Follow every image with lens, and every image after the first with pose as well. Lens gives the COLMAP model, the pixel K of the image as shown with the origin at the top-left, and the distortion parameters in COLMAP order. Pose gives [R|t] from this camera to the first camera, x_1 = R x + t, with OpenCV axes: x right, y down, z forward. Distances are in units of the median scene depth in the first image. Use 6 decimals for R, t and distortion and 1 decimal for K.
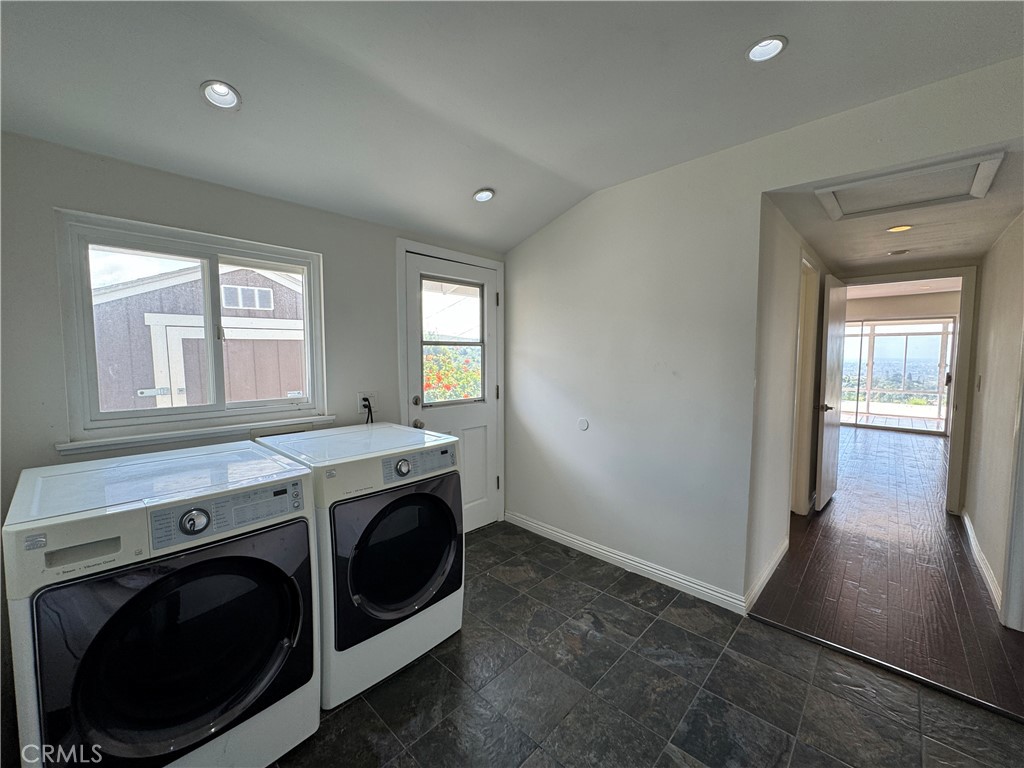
lens RADIAL K [[408.4, 0, 512.0], [0, 408.4, 384.0], [0, 0, 1]] dist [-0.001287, 0.000036]
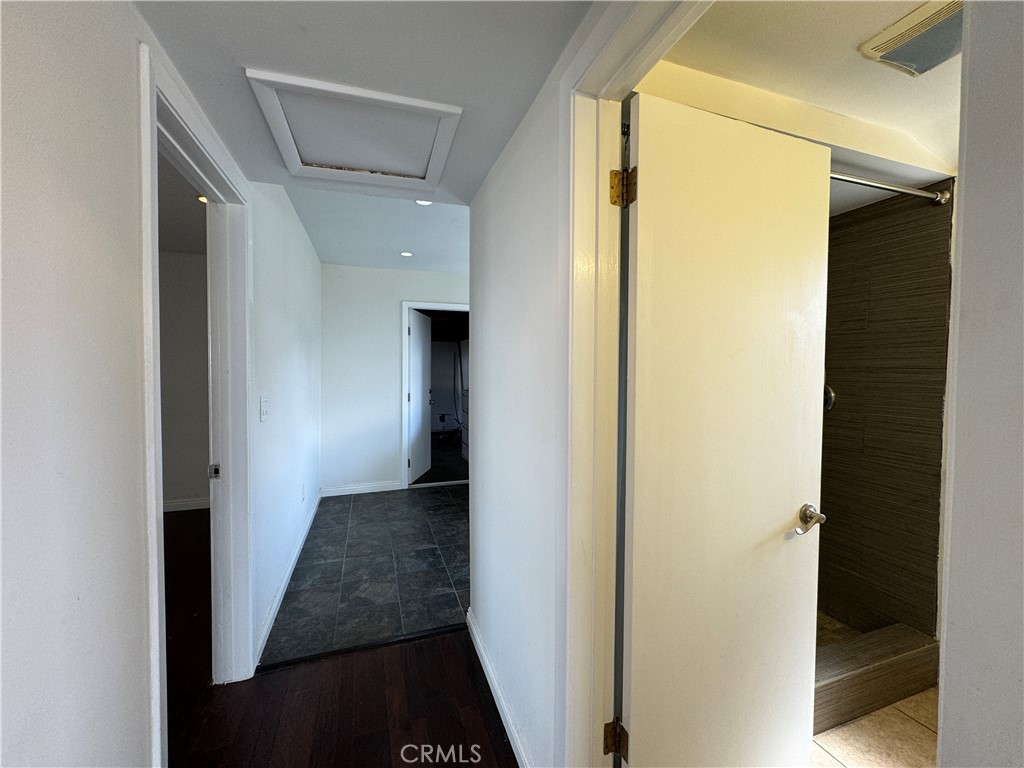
lens RADIAL K [[408.4, 0, 512.0], [0, 408.4, 384.0], [0, 0, 1]] dist [-0.001287, 0.000036]
pose [[-0.461536, 0.019737, -0.886902, 1.904970], [-0.068087, 0.996015, 0.057597, -0.107813], [0.884505, 0.086969, -0.458353, 2.055391]]
